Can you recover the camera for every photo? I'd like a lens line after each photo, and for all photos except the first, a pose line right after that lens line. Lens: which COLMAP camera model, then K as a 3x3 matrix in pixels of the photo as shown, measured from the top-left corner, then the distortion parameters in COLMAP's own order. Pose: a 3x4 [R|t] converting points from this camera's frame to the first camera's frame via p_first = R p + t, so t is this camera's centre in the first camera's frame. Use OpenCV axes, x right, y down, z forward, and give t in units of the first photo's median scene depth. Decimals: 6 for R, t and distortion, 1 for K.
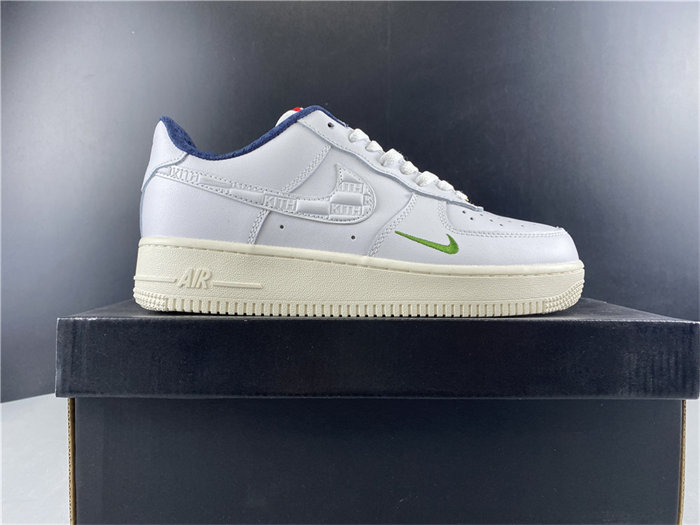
lens RADIAL K [[525.9, 0, 350.0], [0, 525.9, 262.5], [0, 0, 1]] dist [-0.004523, 0.004777]
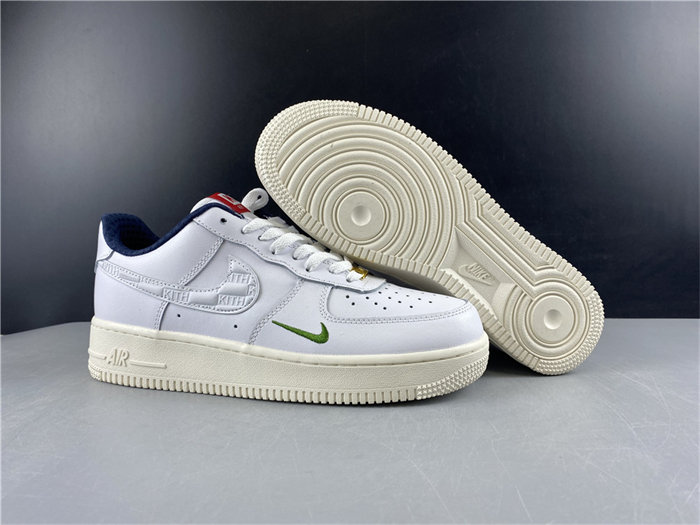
lens RADIAL K [[525.9, 0, 350.0], [0, 525.9, 262.5], [0, 0, 1]] dist [-0.004523, 0.004777]
pose [[0.956386, -0.009287, -0.291958, 0.552442], [0.024050, 0.998605, 0.047016, -0.224149], [0.291114, -0.051987, 0.955275, 0.018943]]
